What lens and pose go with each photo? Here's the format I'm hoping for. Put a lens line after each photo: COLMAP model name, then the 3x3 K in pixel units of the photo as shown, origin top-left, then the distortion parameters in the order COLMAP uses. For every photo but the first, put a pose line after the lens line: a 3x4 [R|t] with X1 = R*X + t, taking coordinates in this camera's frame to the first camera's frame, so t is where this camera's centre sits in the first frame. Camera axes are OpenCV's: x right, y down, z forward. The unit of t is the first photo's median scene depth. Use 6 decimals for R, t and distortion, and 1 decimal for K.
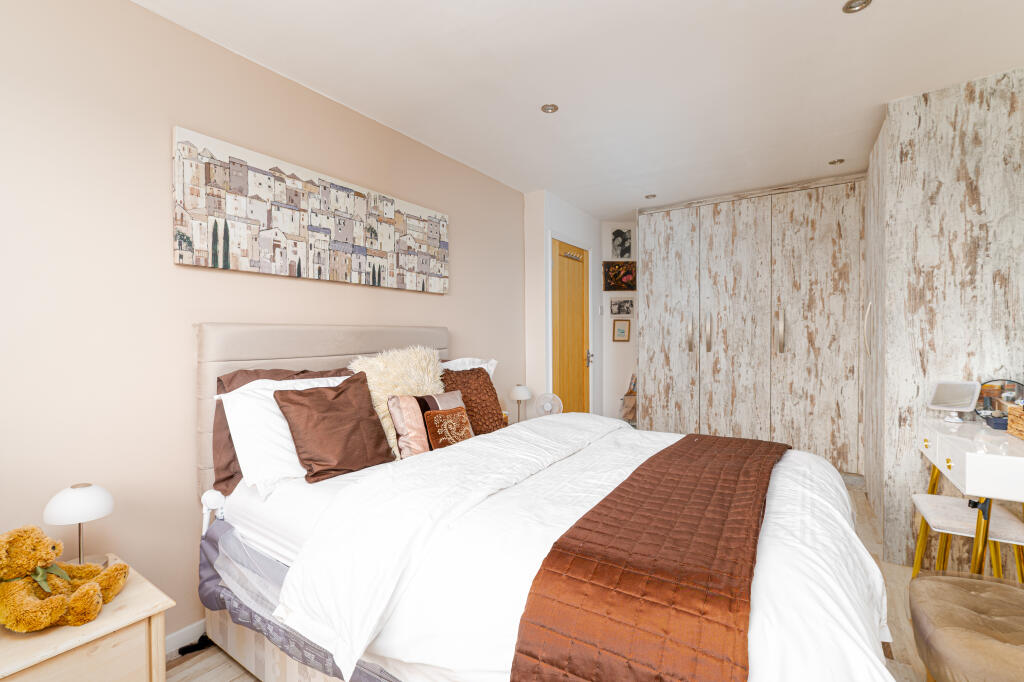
lens RADIAL K [[453.2, 0, 509.3], [0, 453.2, 340.5], [0, 0, 1]] dist [0.000097, -0.000445]
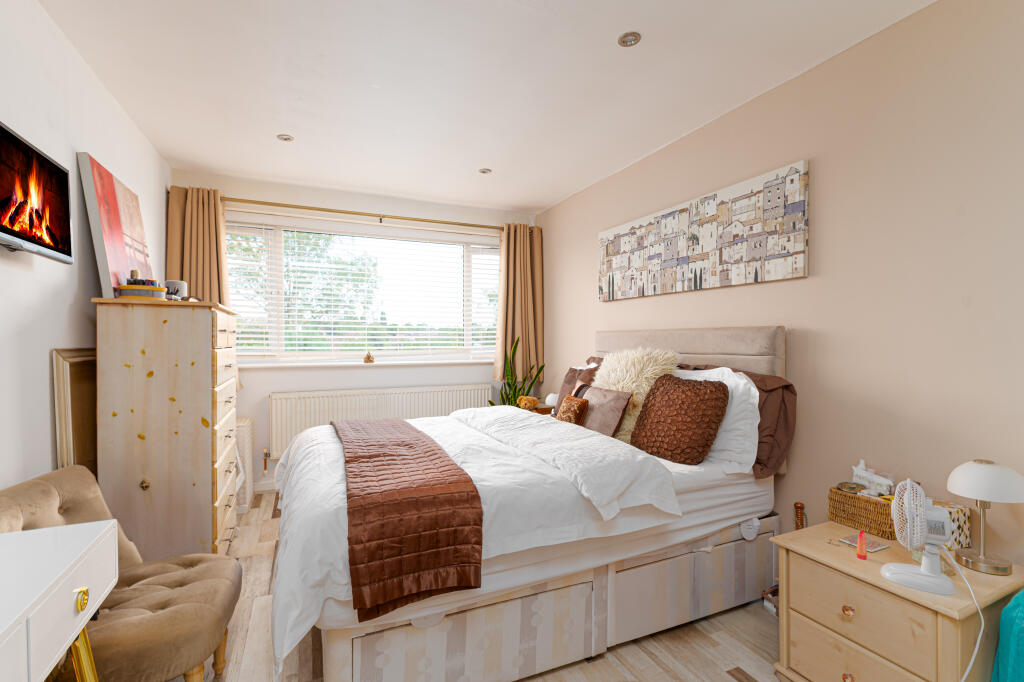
lens RADIAL K [[457.8, 0, 510.2], [0, 457.8, 344.3], [0, 0, 1]] dist [0.000508, -0.011575]
pose [[-0.530022, 0.019149, -0.847768, 0.692788], [-0.000725, 0.999734, 0.023034, -0.016754], [0.847983, 0.012823, -0.529868, 1.011798]]
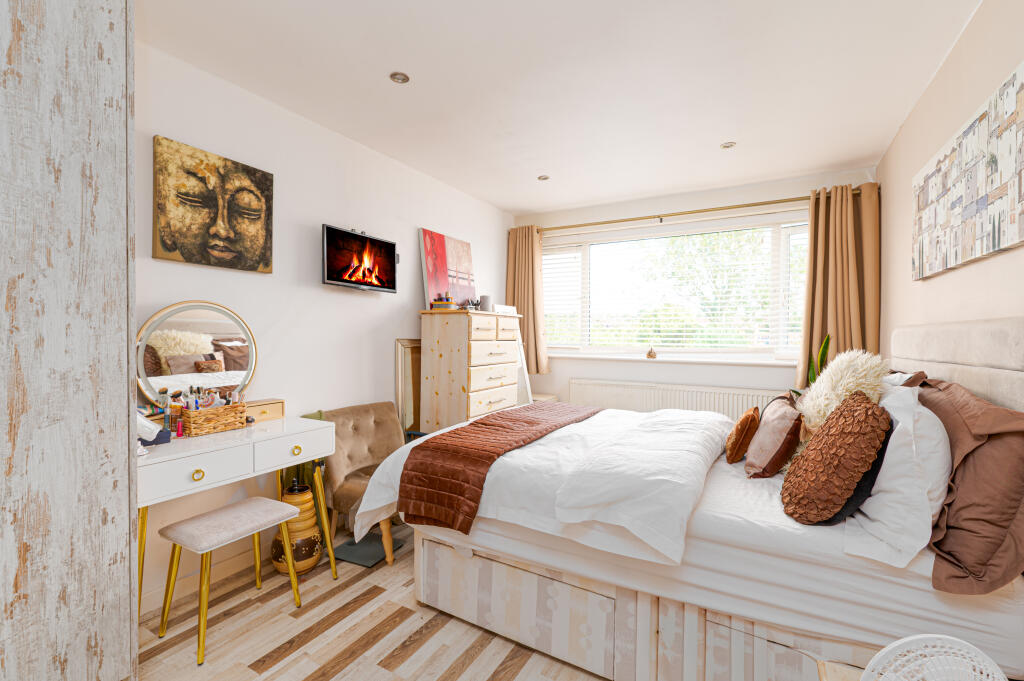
lens RADIAL K [[453.2, 0, 509.3], [0, 453.2, 340.0], [0, 0, 1]] dist [0.000097, -0.000445]
pose [[-0.997667, 0.003245, -0.068189, 0.312860], [0.001835, 0.999783, 0.020731, -0.016821], [0.068241, 0.020557, -0.997457, 1.306969]]
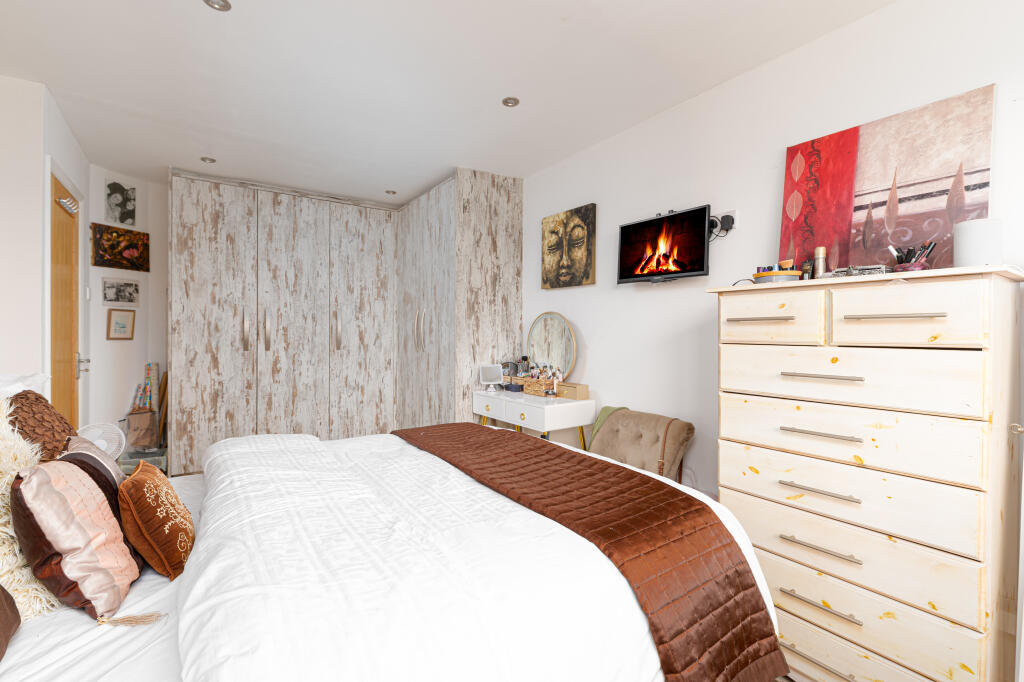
lens RADIAL K [[452.1, 0, 507.8], [0, 452.1, 332.0], [0, 0, 1]] dist [-0.000245, -0.000114]
pose [[0.371687, 0.013226, 0.928264, -0.306798], [0.000410, 0.999896, -0.014411, 0.000507], [-0.928358, 0.005737, 0.371643, 0.273302]]
